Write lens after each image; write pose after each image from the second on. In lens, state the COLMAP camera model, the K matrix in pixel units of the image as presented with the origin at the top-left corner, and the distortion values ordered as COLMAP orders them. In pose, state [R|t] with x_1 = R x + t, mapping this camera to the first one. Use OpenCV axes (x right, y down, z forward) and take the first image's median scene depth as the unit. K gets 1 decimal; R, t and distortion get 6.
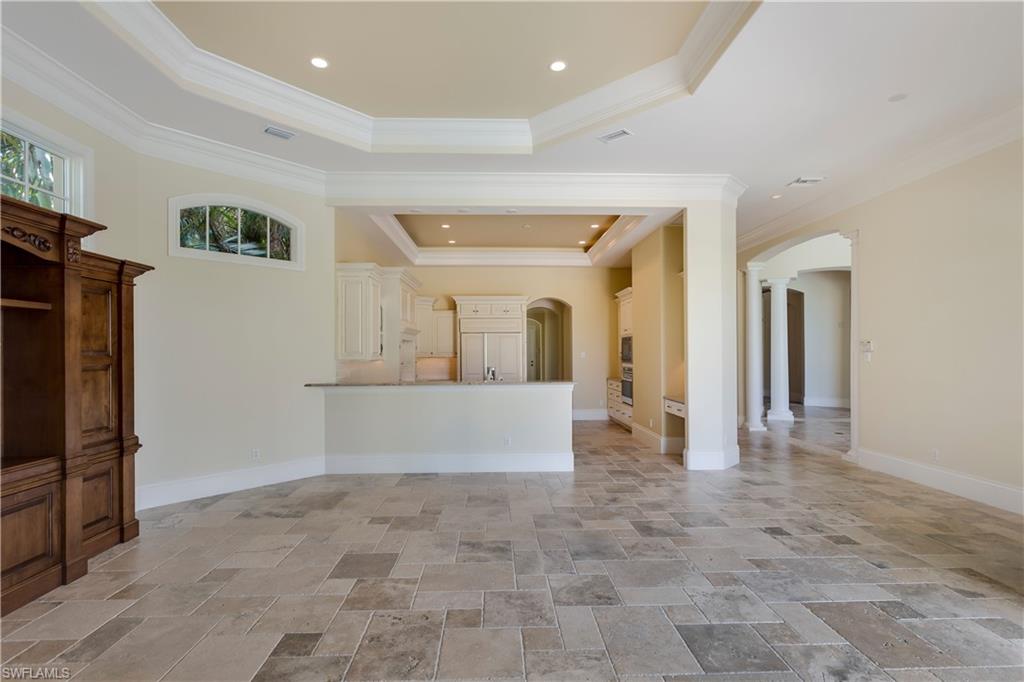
lens RADIAL K [[491.5, 0, 508.8], [0, 491.5, 348.6], [0, 0, 1]] dist [0.004026, 0.001639]
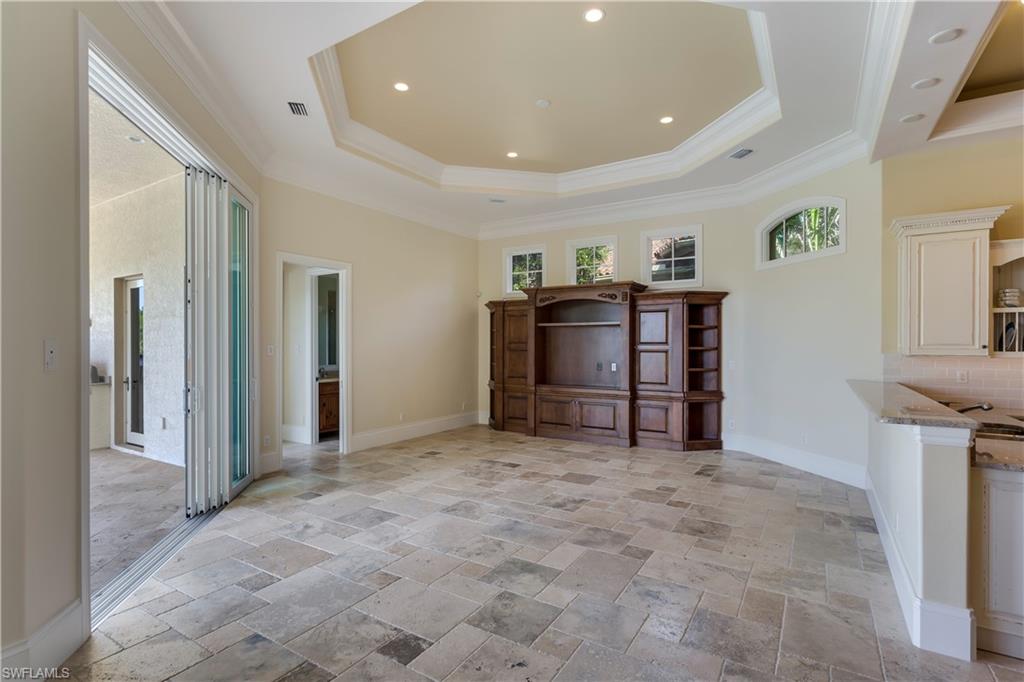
lens RADIAL K [[491.5, 0, 517.0], [0, 491.5, 343.9], [0, 0, 1]] dist [0.004026, 0.001639]
pose [[-0.546811, 0.003322, -0.837249, 1.123436], [0.008482, 0.999963, -0.001572, 0.010939], [0.837213, -0.007961, -0.546819, 1.684111]]
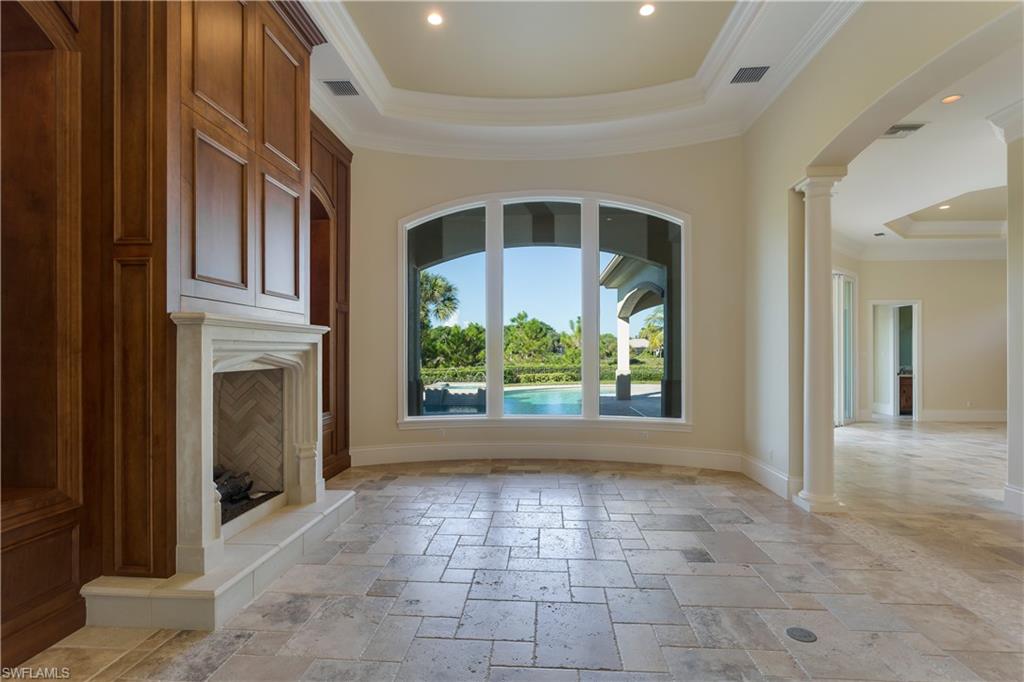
lens RADIAL K [[491.5, 0, 522.9], [0, 491.5, 343.9], [0, 0, 1]] dist [0.004026, 0.001639]
pose [[-0.996555, 0.010323, 0.082284, 1.574197], [0.008968, 0.999818, -0.016822, -0.003283], [-0.082443, -0.016026, -0.996467, 2.473819]]
